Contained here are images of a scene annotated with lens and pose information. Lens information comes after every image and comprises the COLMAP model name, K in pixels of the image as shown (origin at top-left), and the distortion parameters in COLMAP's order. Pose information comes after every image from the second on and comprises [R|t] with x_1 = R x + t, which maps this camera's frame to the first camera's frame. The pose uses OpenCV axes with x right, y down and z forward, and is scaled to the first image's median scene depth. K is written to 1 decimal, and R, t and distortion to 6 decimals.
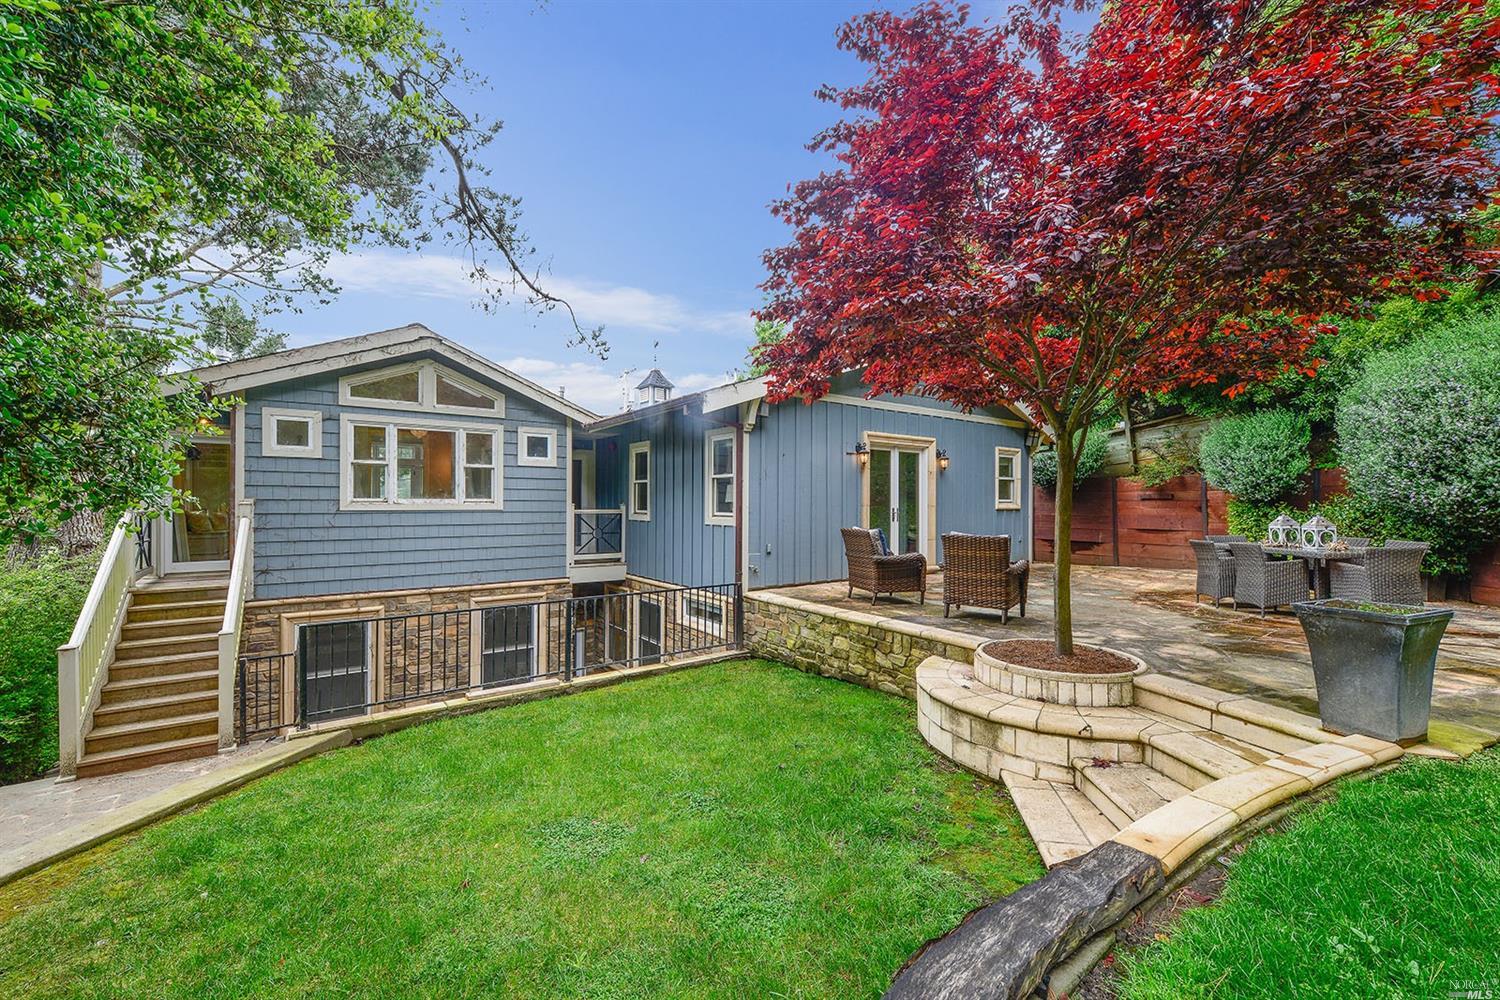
lens RADIAL K [[595.9, 0, 752.0], [0, 595.9, 508.4], [0, 0, 1]] dist [0.001197, 0.000013]
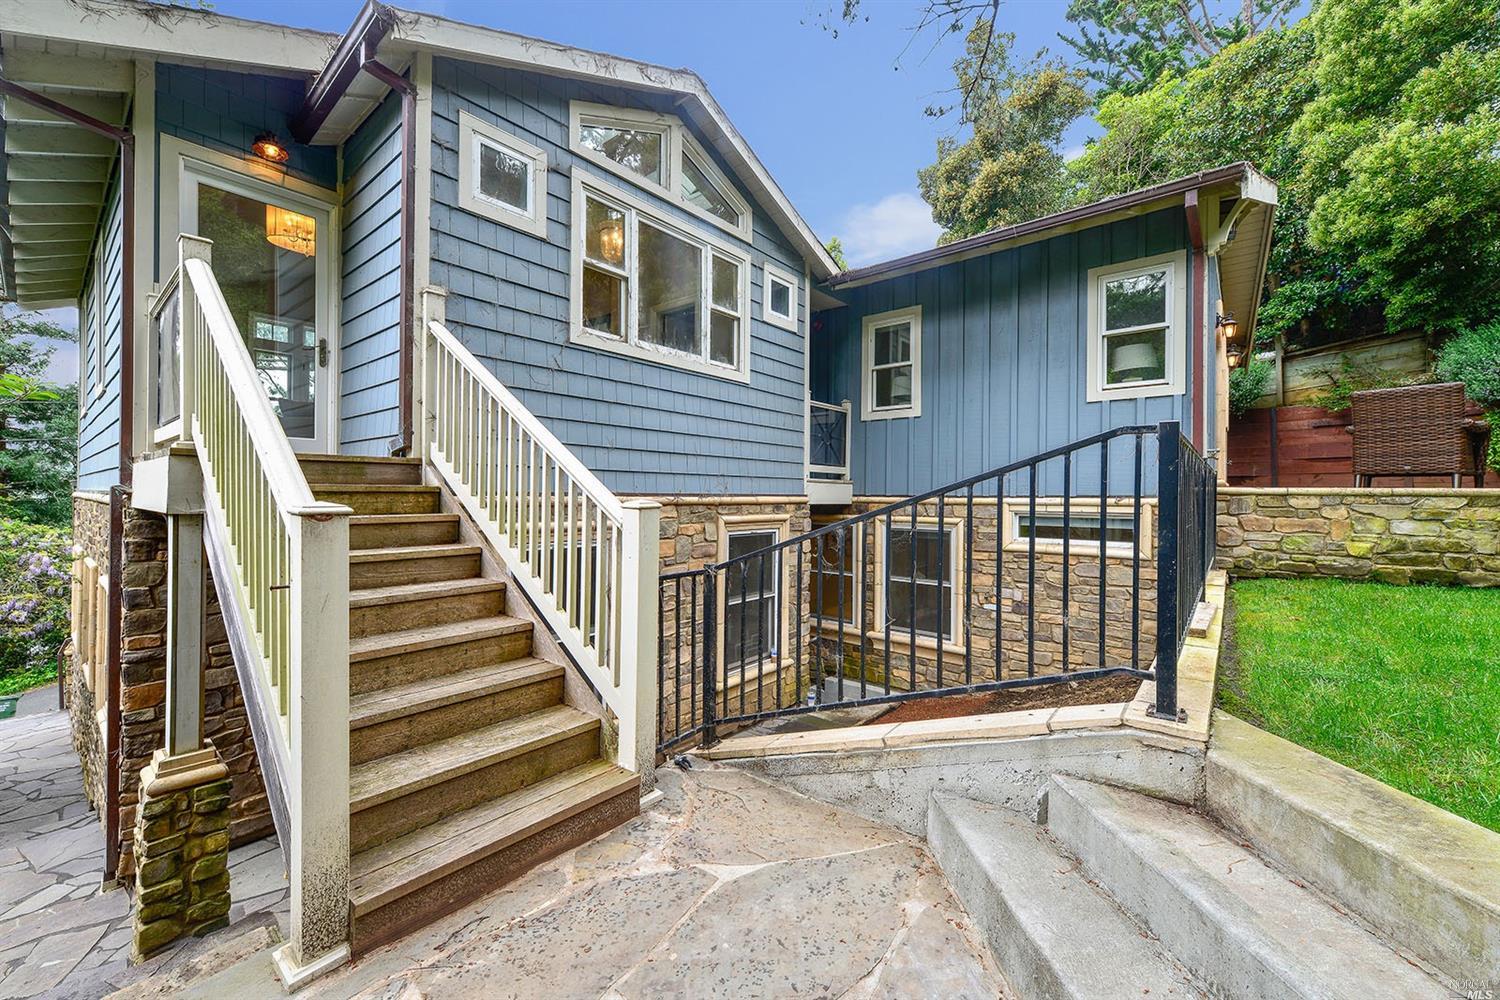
lens RADIAL K [[585.4, 0, 750.6], [0, 585.4, 493.7], [0, 0, 1]] dist [-0.000777, 0.003703]
pose [[0.972255, 0.004088, 0.233887, -0.559493], [-0.002781, 0.999979, -0.005916, 0.124932], [-0.233907, 0.005102, 0.972246, 0.372385]]
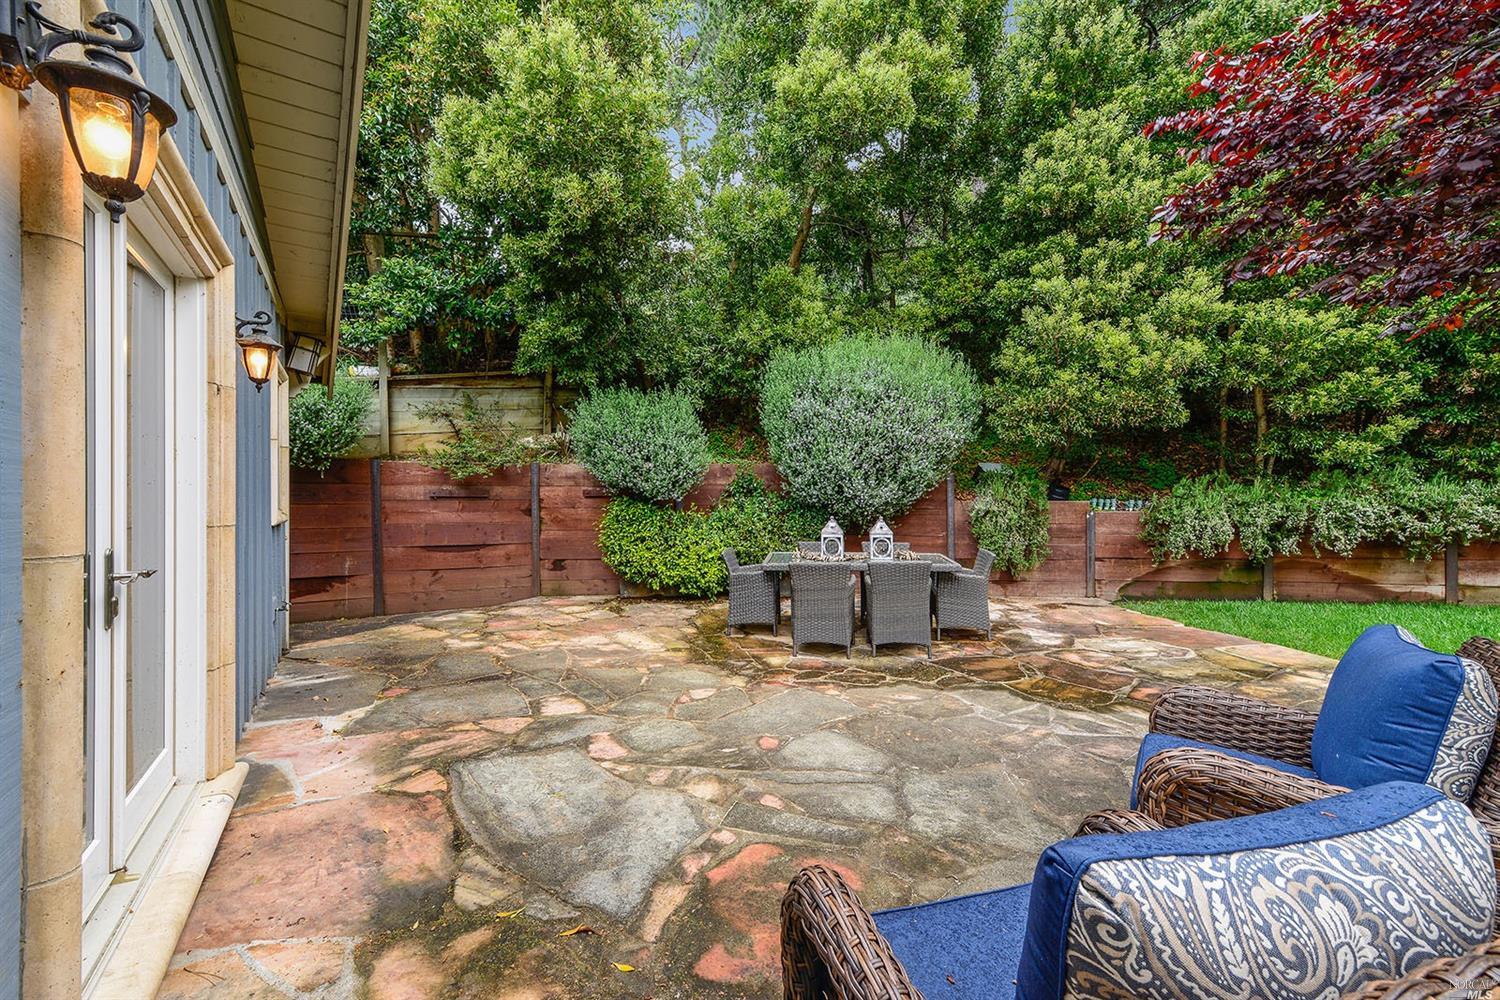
lens RADIAL K [[585.4, 0, 750.6], [0, 585.4, 493.7], [0, 0, 1]] dist [-0.000777, 0.003703]
pose [[0.037578, 0.006539, 0.999272, 0.079174], [0.008484, 0.999940, -0.006863, -0.015578], [-0.999258, 0.008736, 0.037520, 0.815452]]
